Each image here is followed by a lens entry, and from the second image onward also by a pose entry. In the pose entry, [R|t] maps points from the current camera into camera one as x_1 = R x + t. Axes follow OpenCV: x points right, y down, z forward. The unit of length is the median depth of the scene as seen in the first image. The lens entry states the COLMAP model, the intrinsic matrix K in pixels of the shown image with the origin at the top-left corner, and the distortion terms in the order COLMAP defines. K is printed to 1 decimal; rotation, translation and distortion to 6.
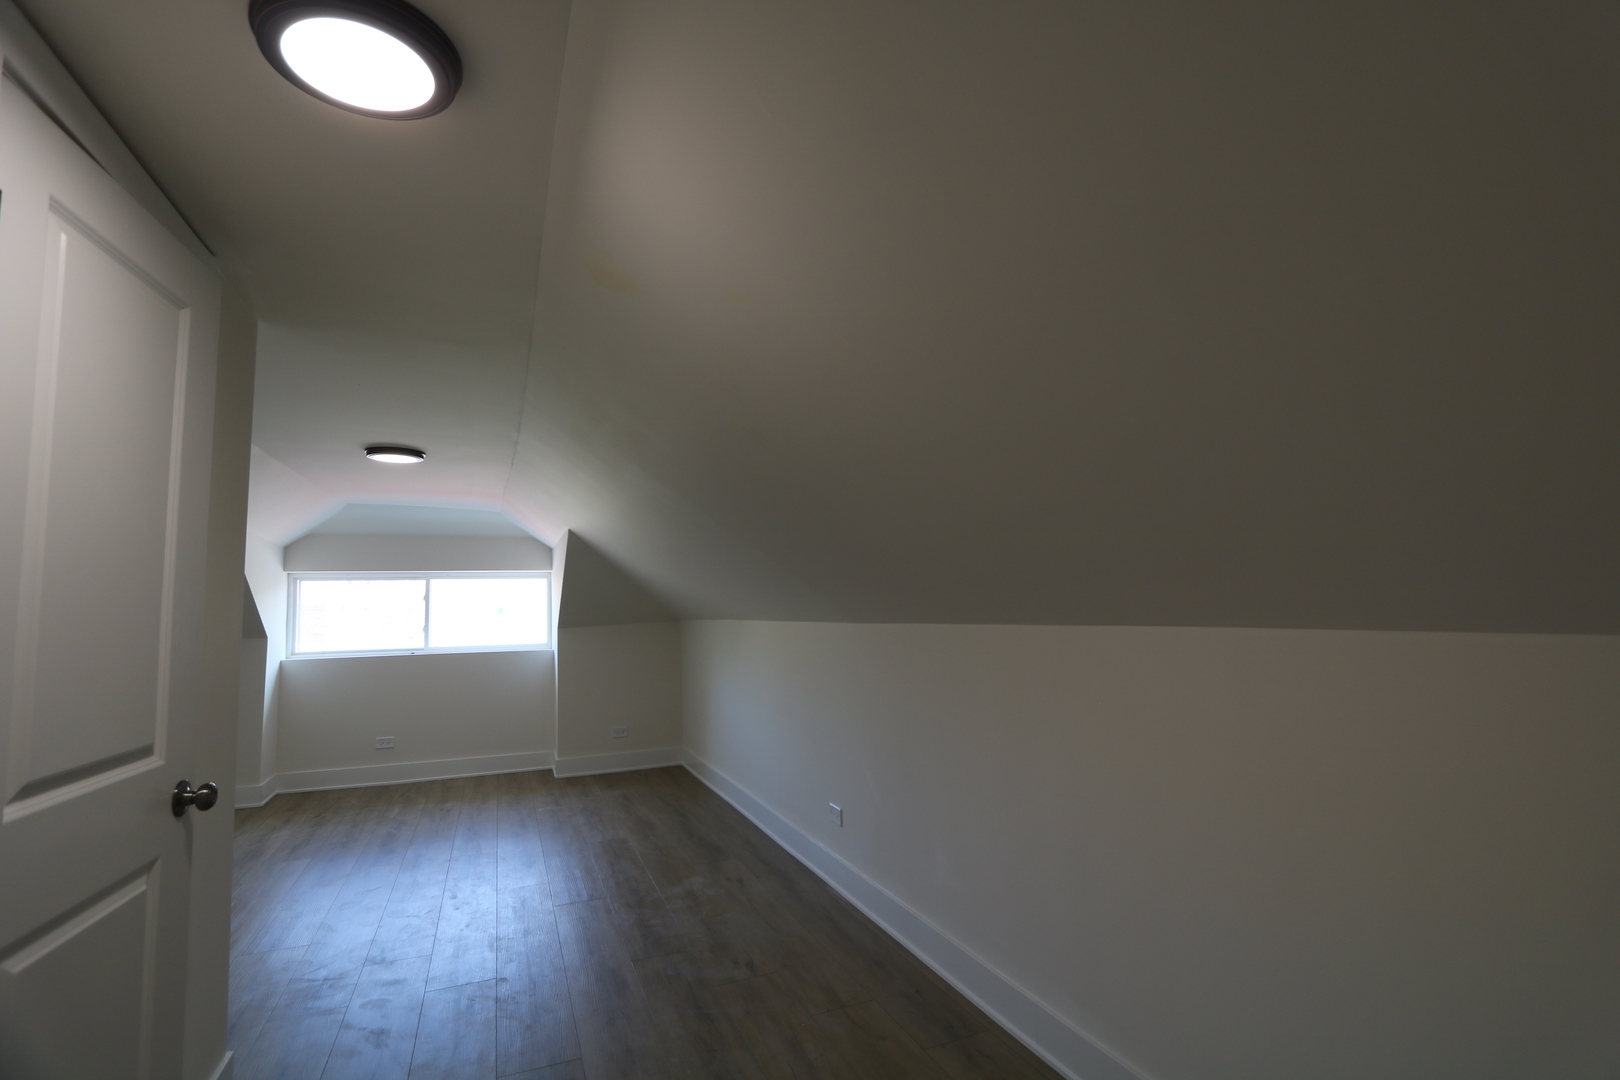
lens RADIAL K [[753.0, 0, 810.0], [0, 753.0, 540.0], [0, 0, 1]] dist [-0.022709, 0.000805]
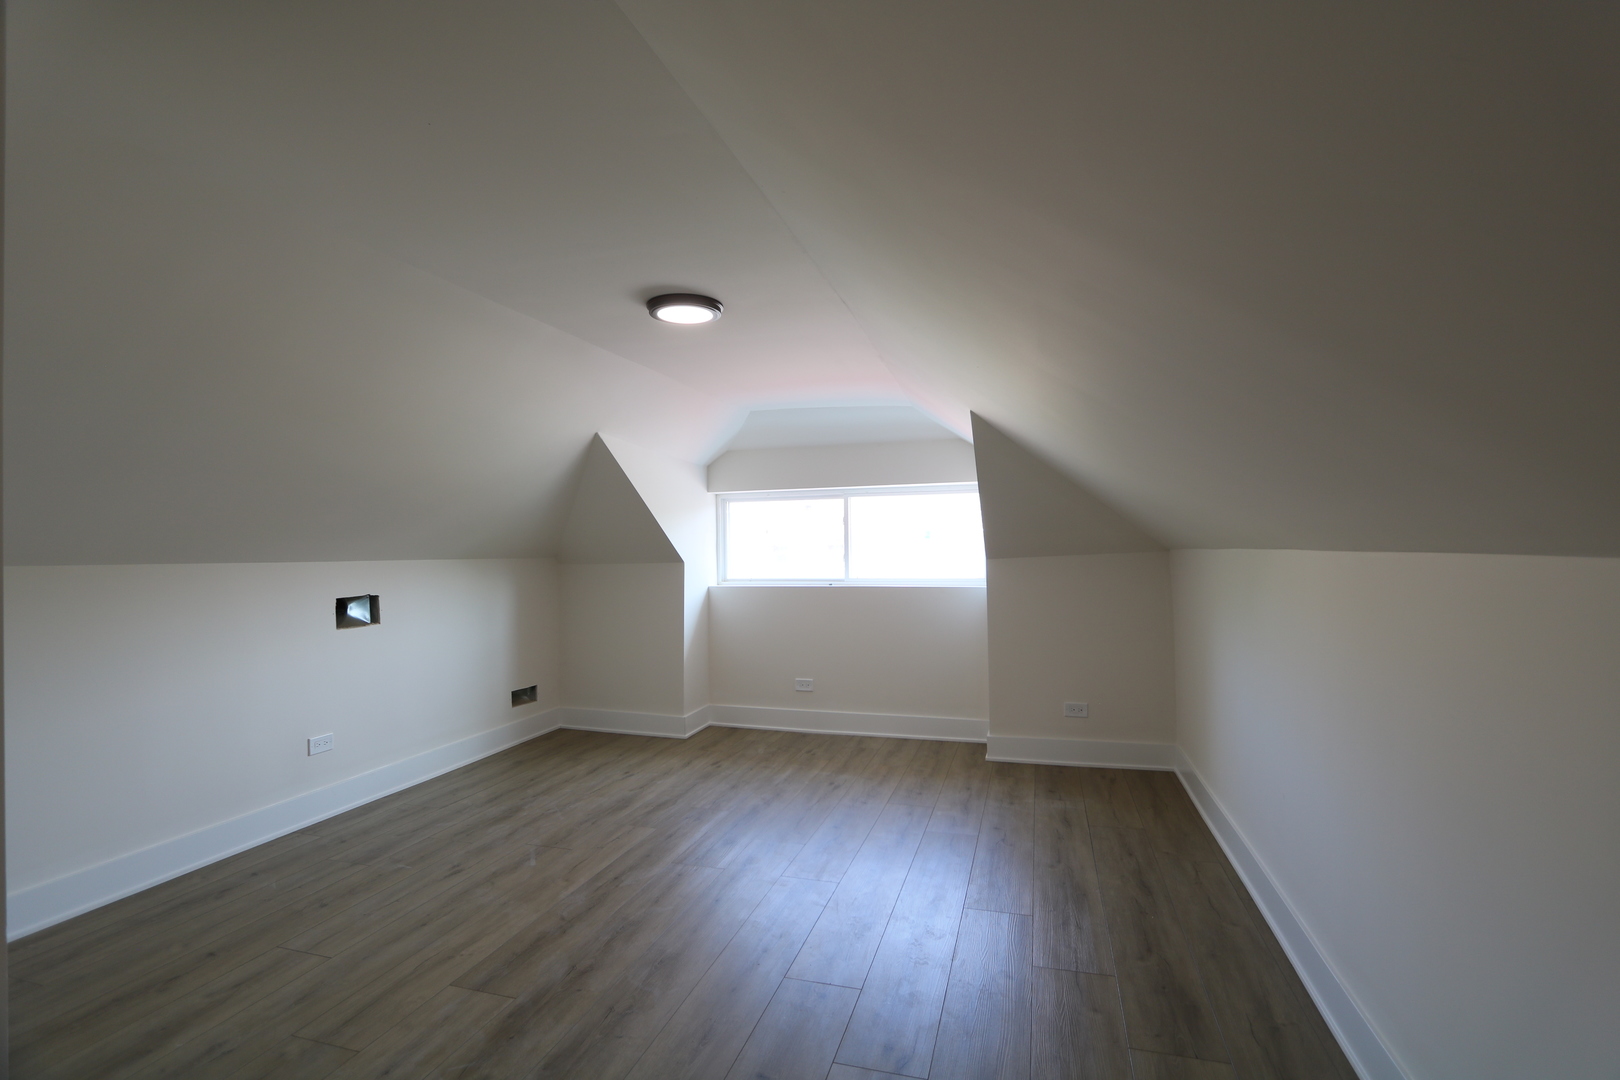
lens RADIAL K [[753.0, 0, 810.0], [0, 753.0, 540.0], [0, 0, 1]] dist [-0.022709, 0.000805]
pose [[0.775903, 0.006931, -0.630814, -0.008736], [0.051055, 0.995970, 0.073741, 0.037729], [0.628783, -0.089423, 0.772422, 0.337826]]
